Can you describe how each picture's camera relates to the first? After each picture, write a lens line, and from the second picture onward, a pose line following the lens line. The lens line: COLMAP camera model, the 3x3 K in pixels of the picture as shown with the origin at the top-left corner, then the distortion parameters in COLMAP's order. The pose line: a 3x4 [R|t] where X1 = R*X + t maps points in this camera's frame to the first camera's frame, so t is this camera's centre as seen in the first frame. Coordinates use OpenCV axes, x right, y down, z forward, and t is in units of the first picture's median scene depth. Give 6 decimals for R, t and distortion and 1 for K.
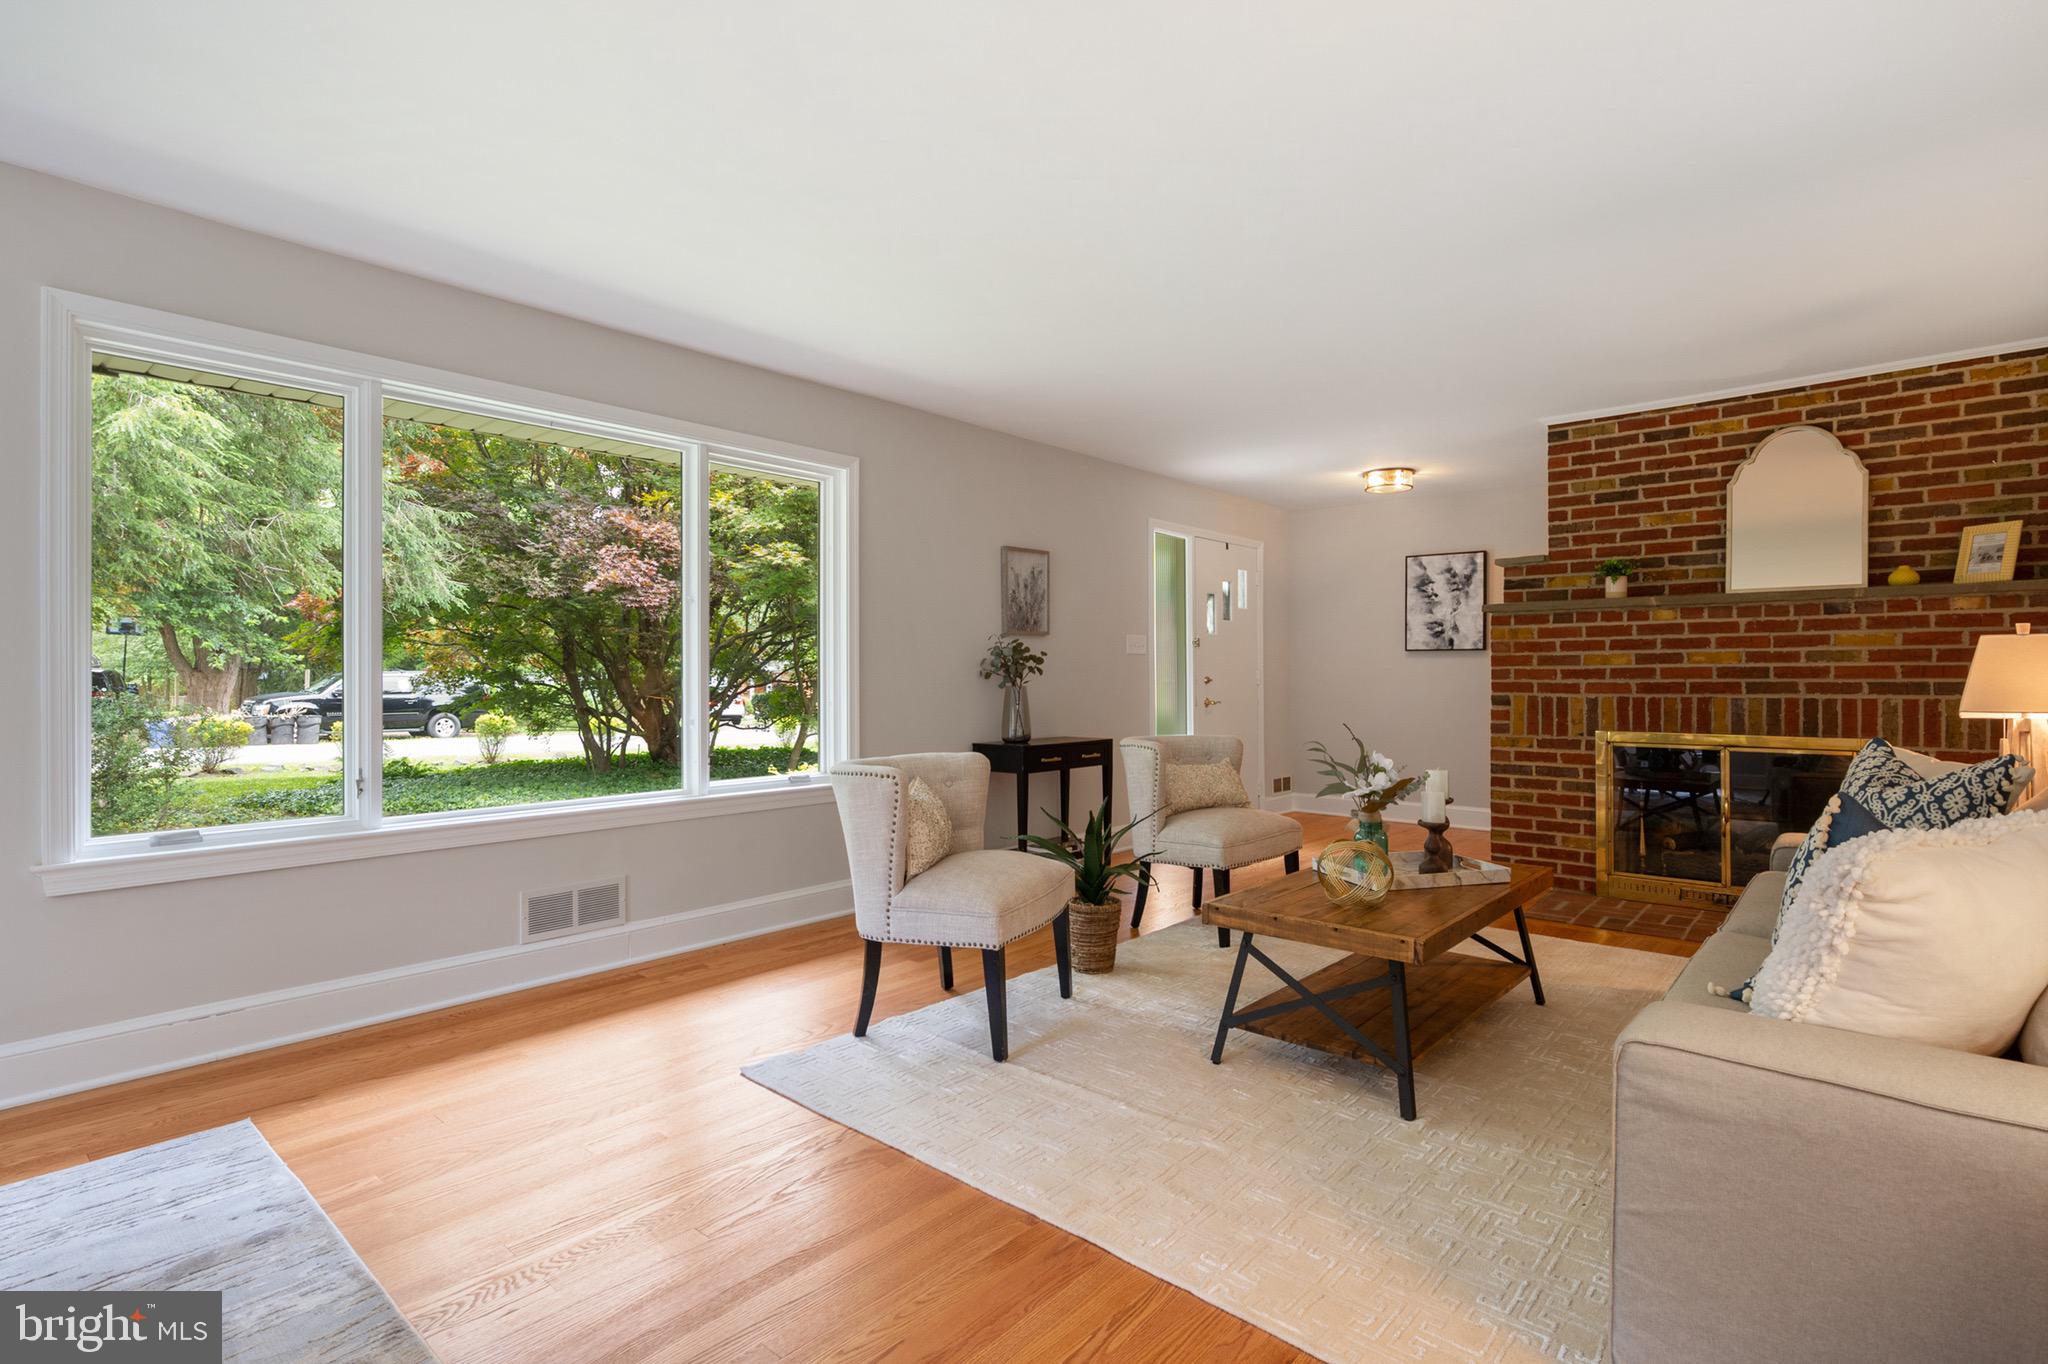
lens RADIAL K [[1023.6, 0, 1024.0], [0, 1023.6, 682.0], [0, 0, 1]] dist [-0.003684, -0.000141]
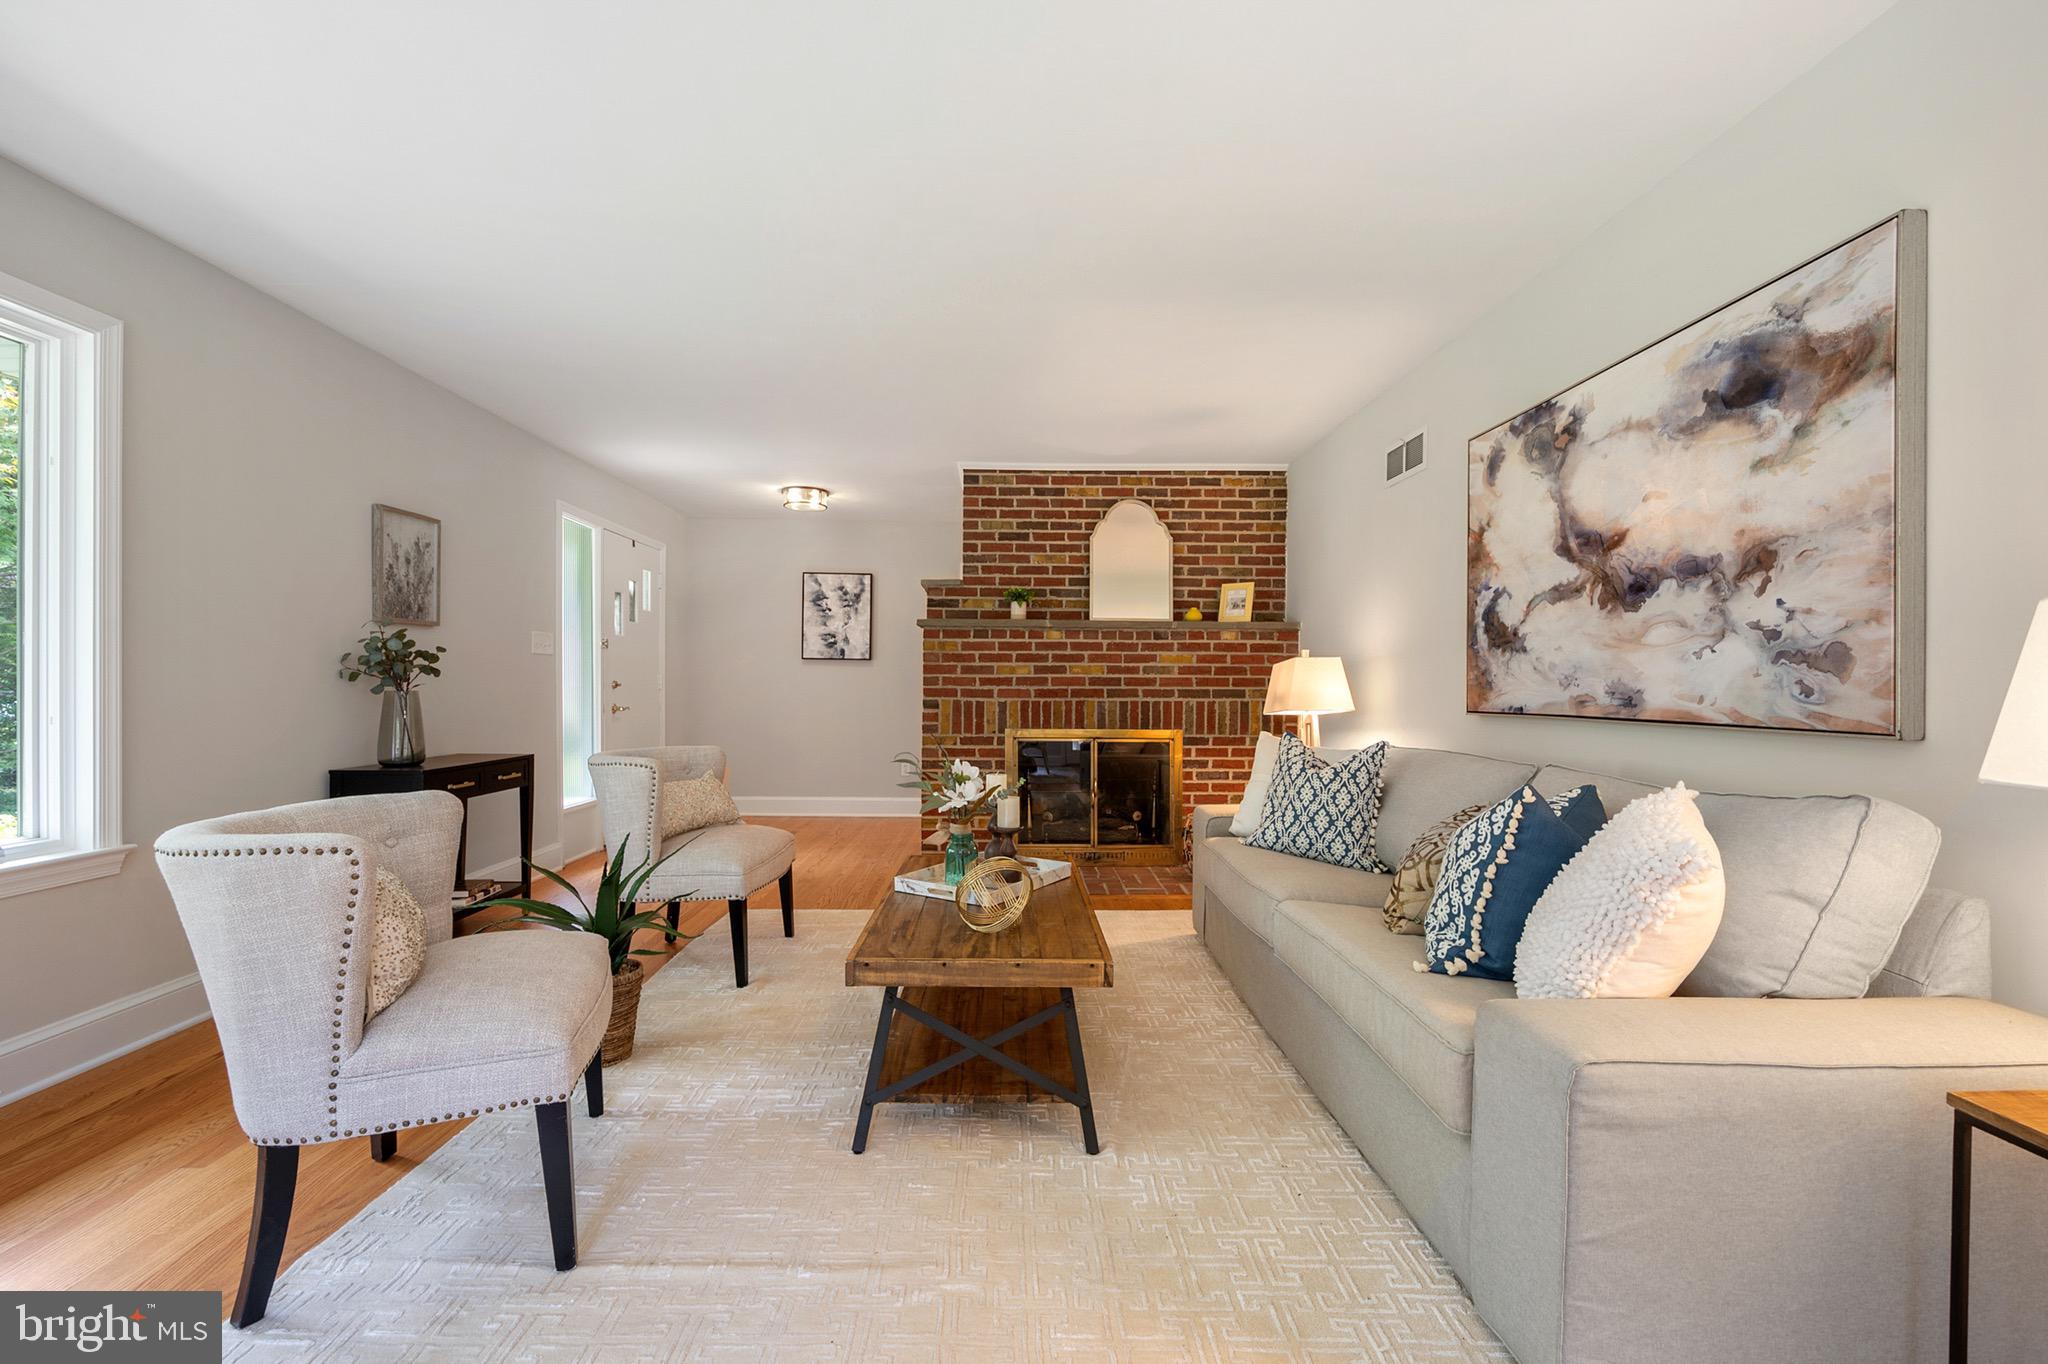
lens RADIAL K [[859.6, 0, 1026.2], [0, 859.6, 689.6], [0, 0, 1]] dist [0.000081, -0.000403]
pose [[0.735018, 0.002507, 0.678043, -0.109321], [-0.004595, 0.999989, 0.001283, 0.000107], [-0.678032, -0.004058, 0.735021, 0.243237]]
